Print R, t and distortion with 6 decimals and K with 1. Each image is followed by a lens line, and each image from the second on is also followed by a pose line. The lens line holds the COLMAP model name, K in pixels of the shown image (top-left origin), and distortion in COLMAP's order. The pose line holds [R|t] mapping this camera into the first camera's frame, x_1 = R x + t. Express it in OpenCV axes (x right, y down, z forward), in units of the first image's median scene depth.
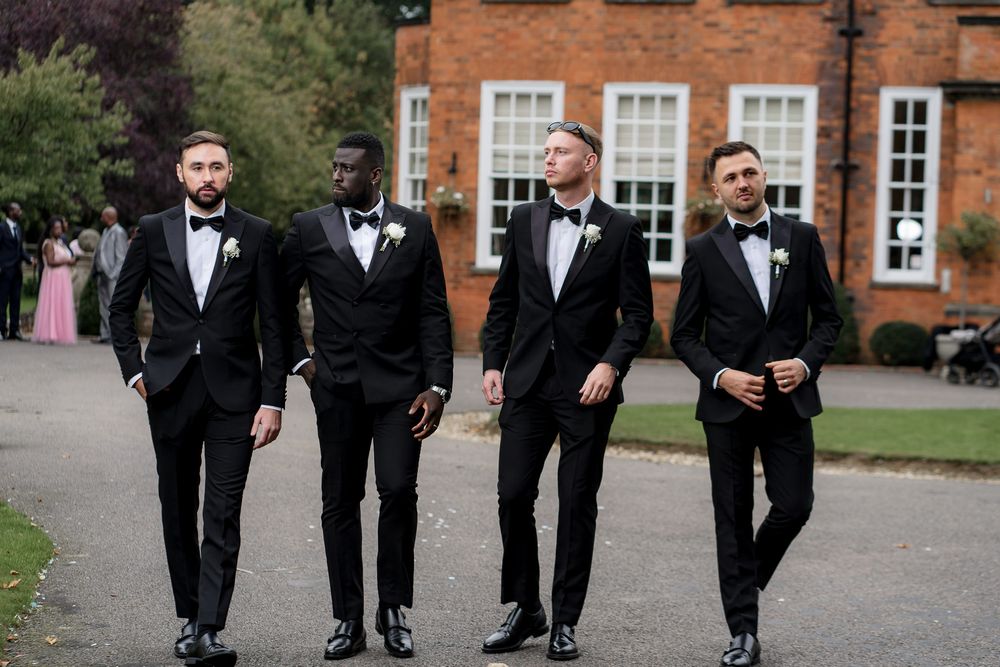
lens RADIAL K [[3069.7, 0, 500.4], [0, 3069.7, 335.4], [0, 0, 1]] dist [-0.256034, 0.000000]
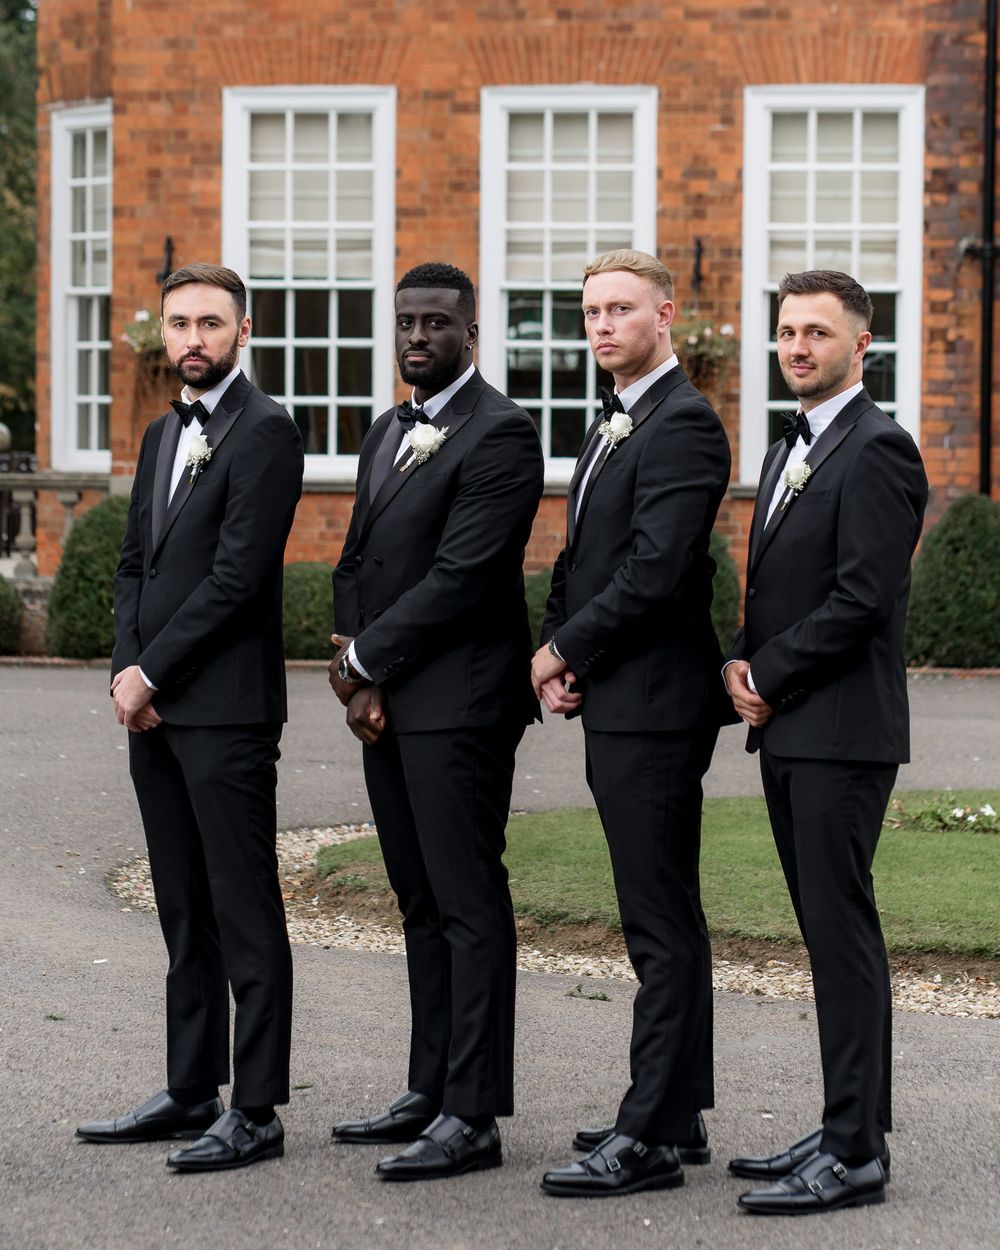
lens RADIAL K [[4040.3, 0, 498.8], [0, 4040.3, 625.2], [0, 0, 1]] dist [-0.071277, 0.000000]
pose [[0.995603, -0.025055, 0.090265, -0.022032], [0.022713, 0.999381, 0.026879, -0.015078], [-0.090882, -0.024711, 0.995555, 0.367156]]
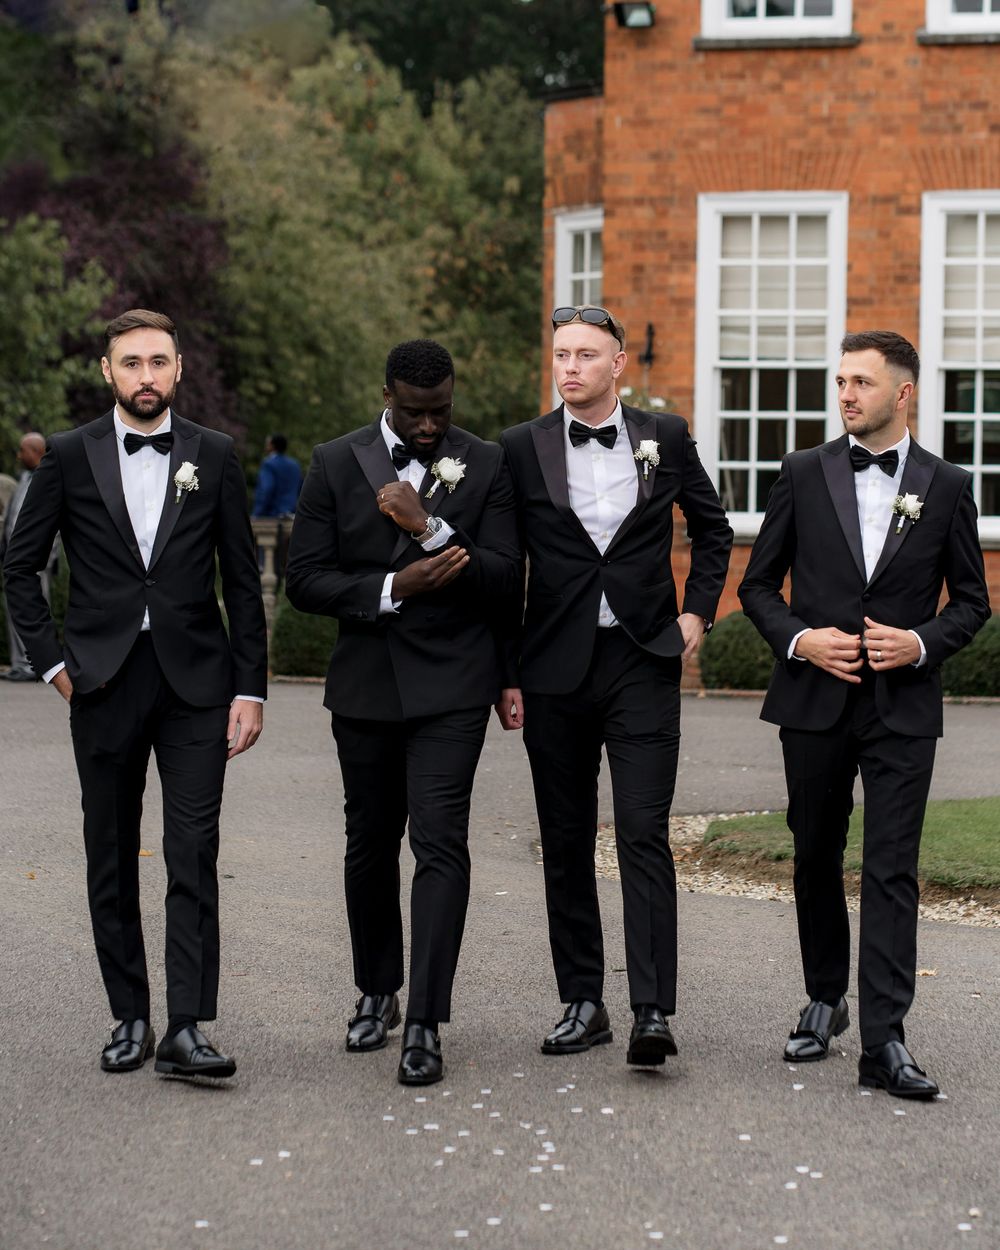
lens RADIAL K [[4040.3, 0, 499.2], [0, 4040.3, 620.5], [0, 0, 1]] dist [-0.071277, 0.000000]
pose [[0.997560, -0.013200, -0.068556, 0.006946], [0.013049, 0.999911, -0.002644, -0.004847], [0.068585, 0.001743, 0.997644, 0.273743]]
